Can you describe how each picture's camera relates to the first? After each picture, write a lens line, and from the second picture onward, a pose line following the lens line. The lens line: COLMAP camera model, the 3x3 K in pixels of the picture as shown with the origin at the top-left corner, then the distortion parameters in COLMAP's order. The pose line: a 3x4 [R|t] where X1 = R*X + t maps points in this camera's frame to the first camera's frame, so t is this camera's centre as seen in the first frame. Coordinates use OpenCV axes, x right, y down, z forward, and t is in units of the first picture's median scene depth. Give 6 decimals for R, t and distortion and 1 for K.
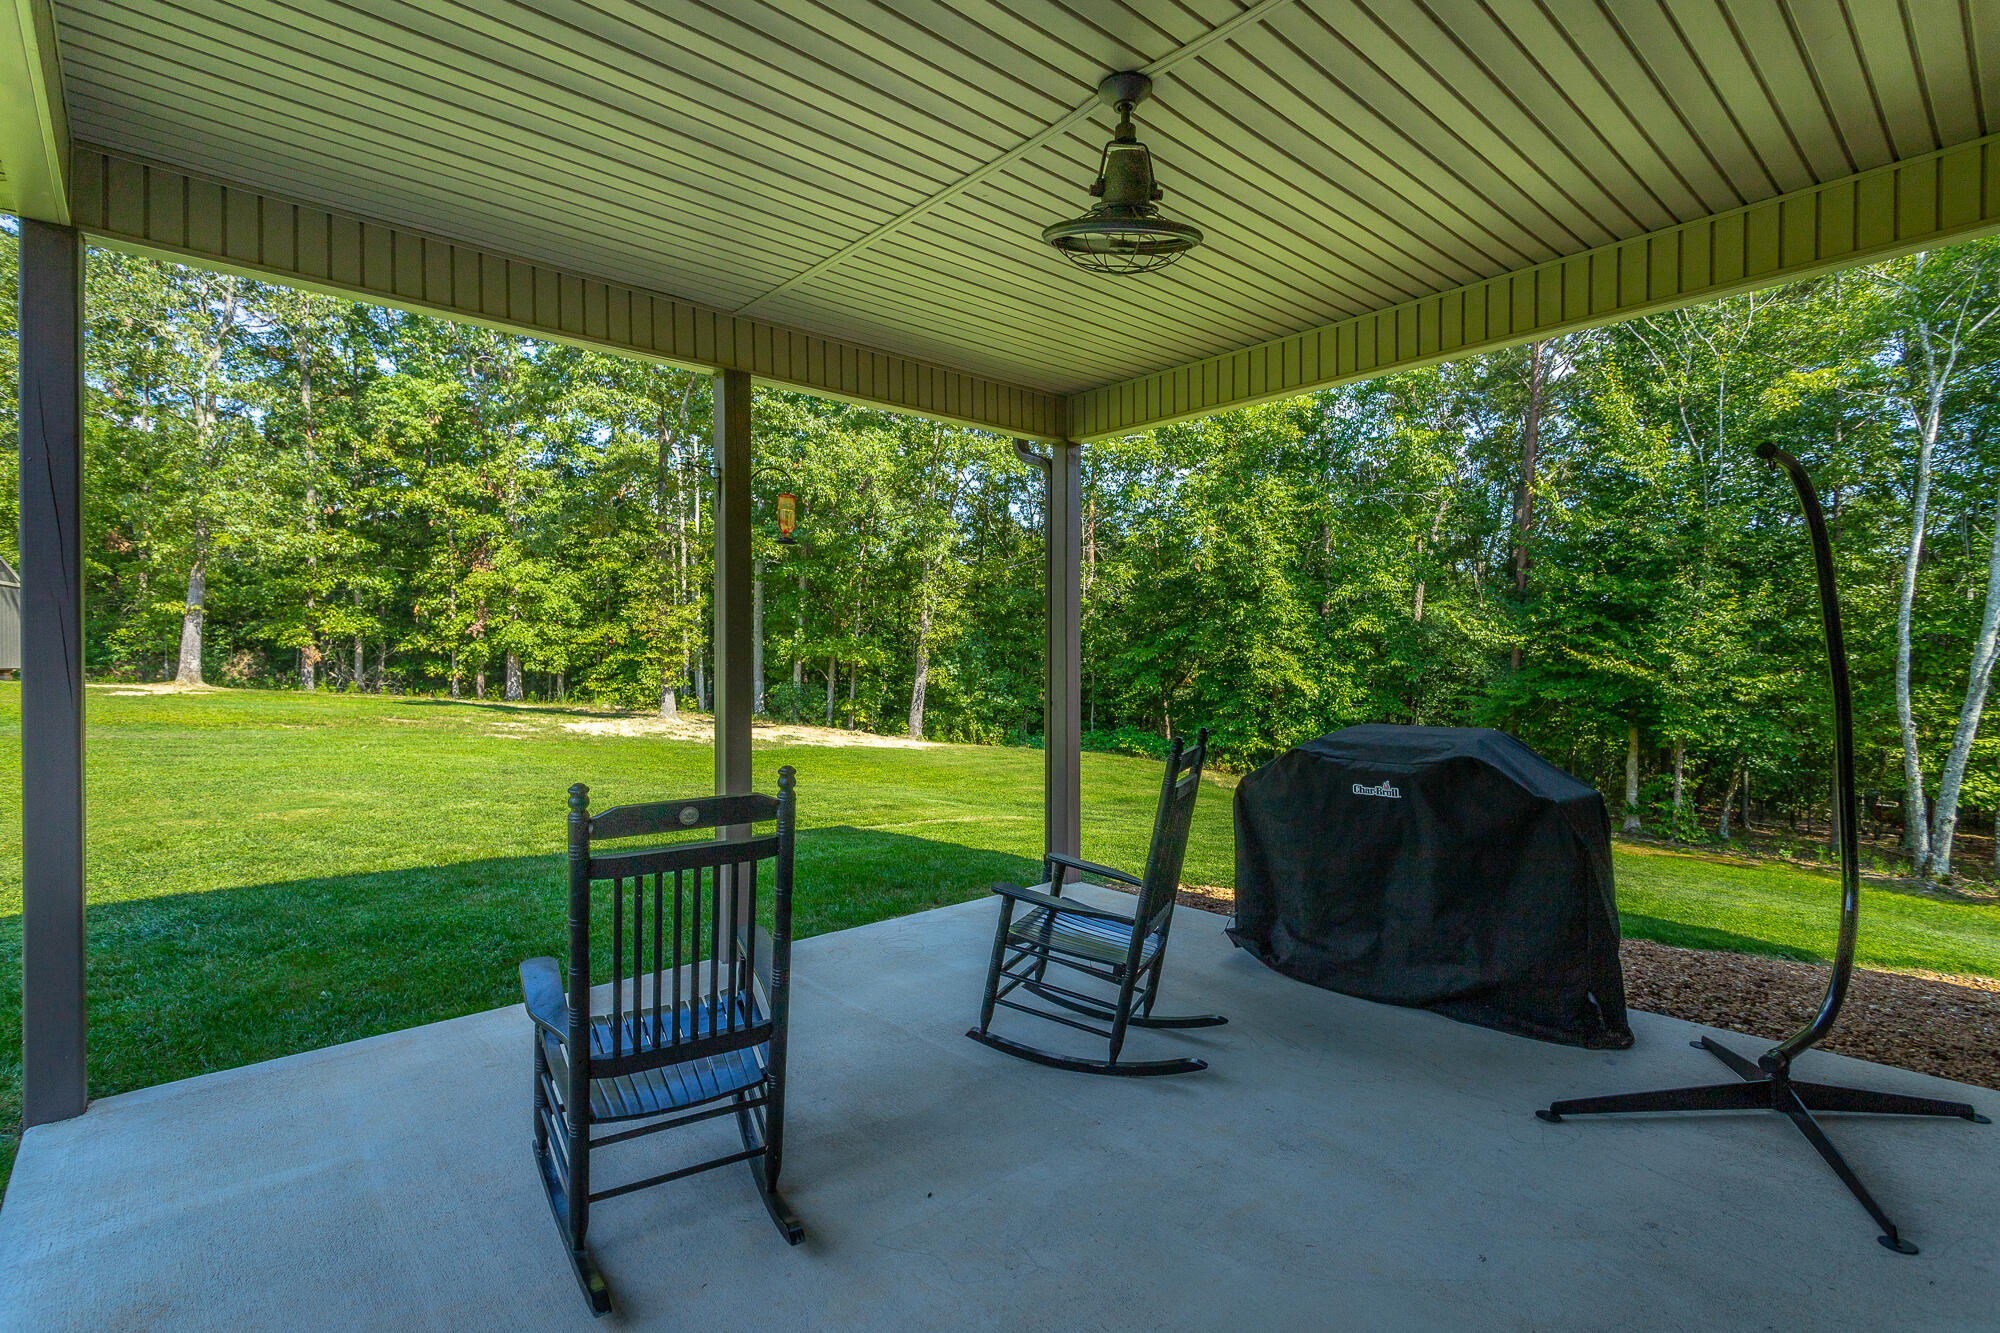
lens RADIAL K [[952.1, 0, 991.4], [0, 952.1, 693.7], [0, 0, 1]] dist [0.000352, 0.000059]
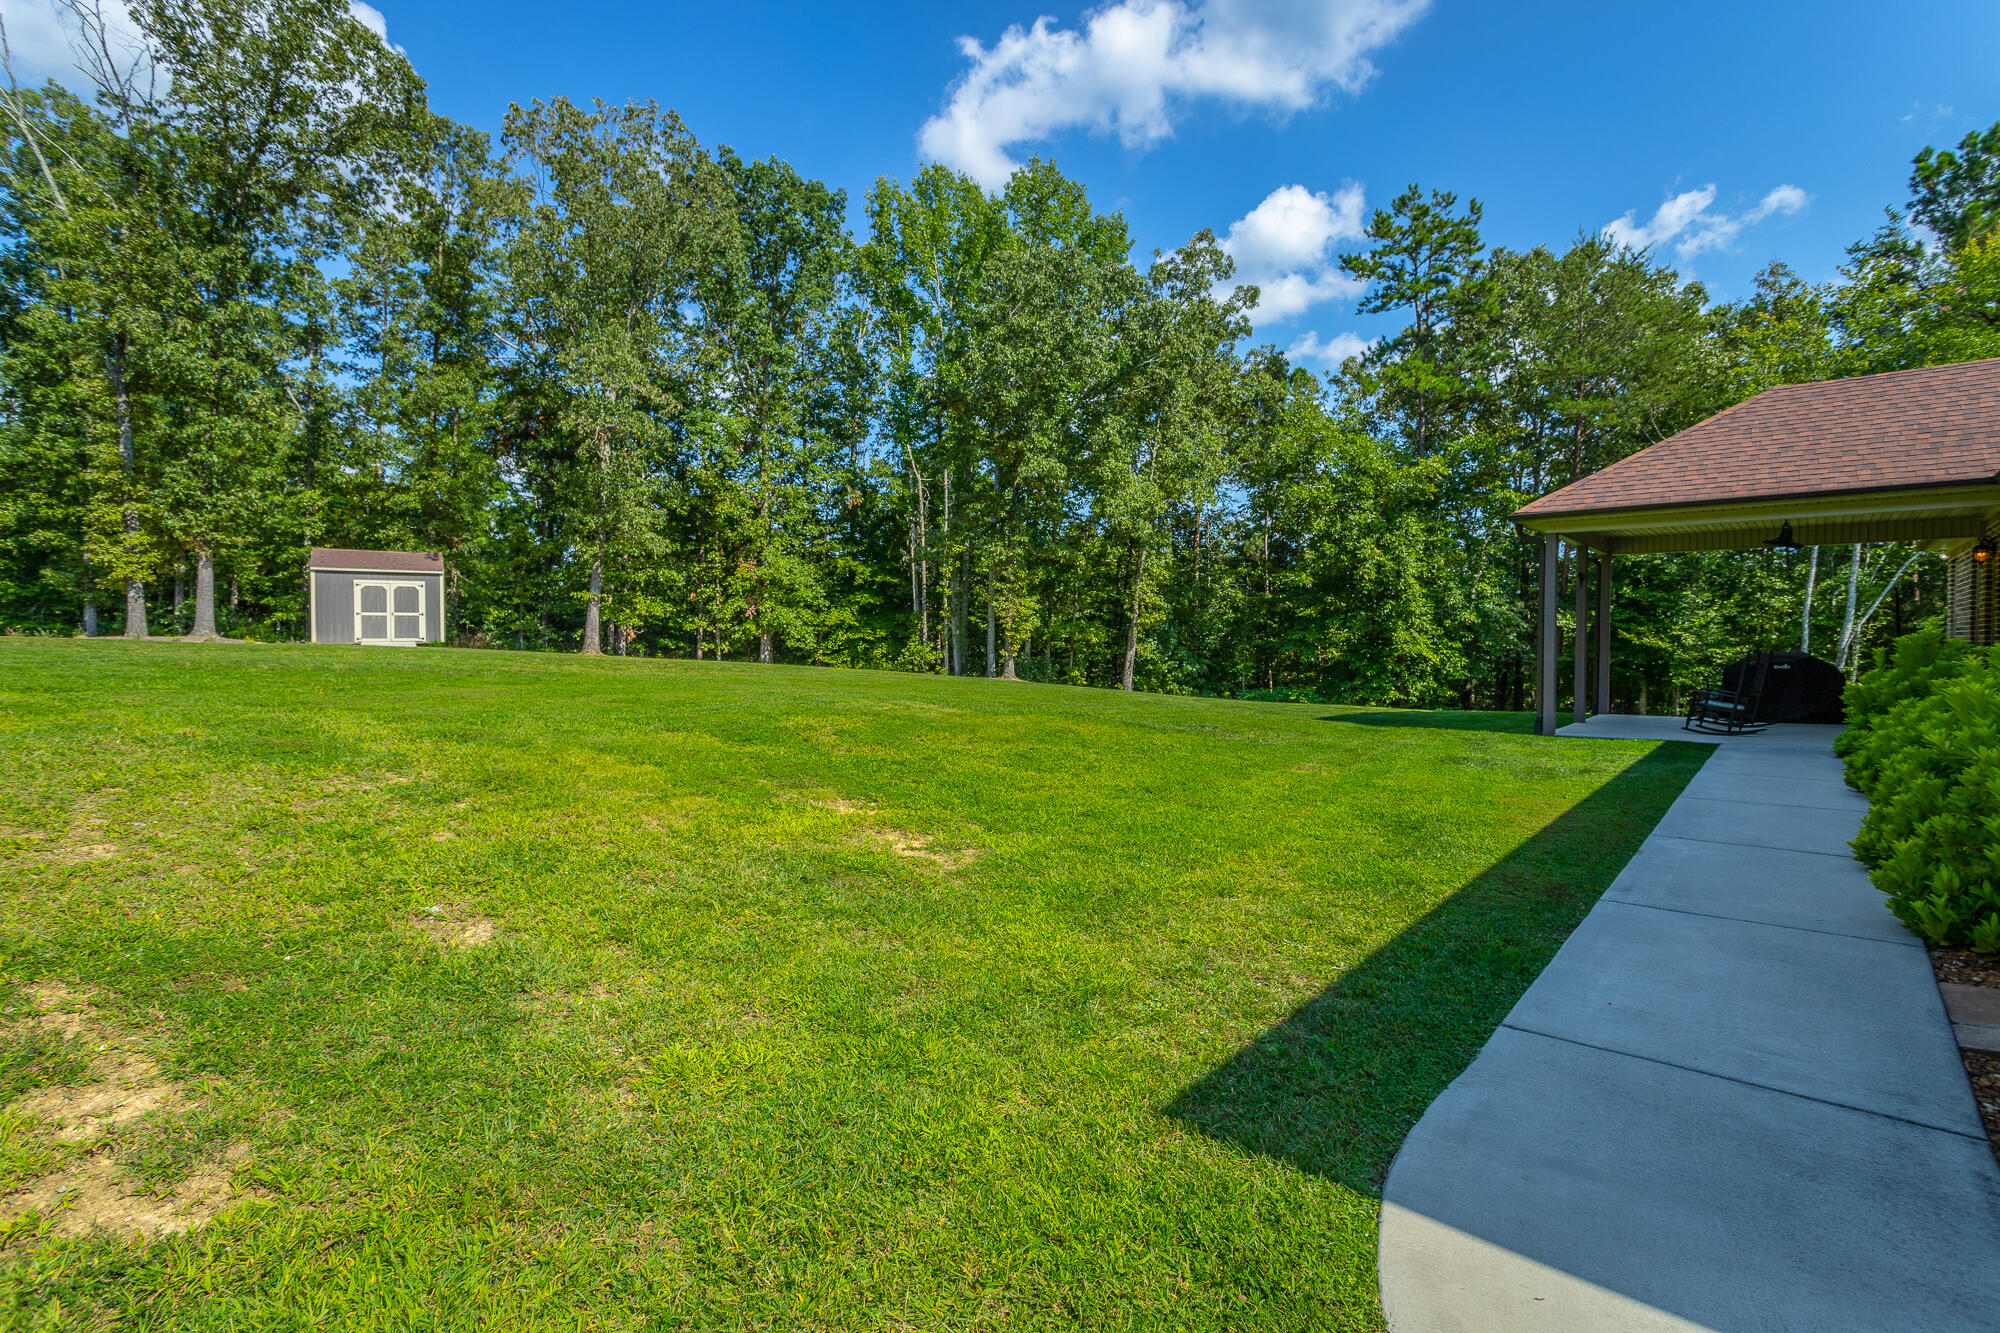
lens RADIAL K [[952.1, 0, 991.4], [0, 952.1, 693.7], [0, 0, 1]] dist [0.000352, 0.000059]
pose [[0.991023, -0.004379, 0.133623, -0.556720], [0.002078, 0.999847, 0.017358, 0.023909], [-0.133678, -0.016925, 0.990880, -0.402905]]
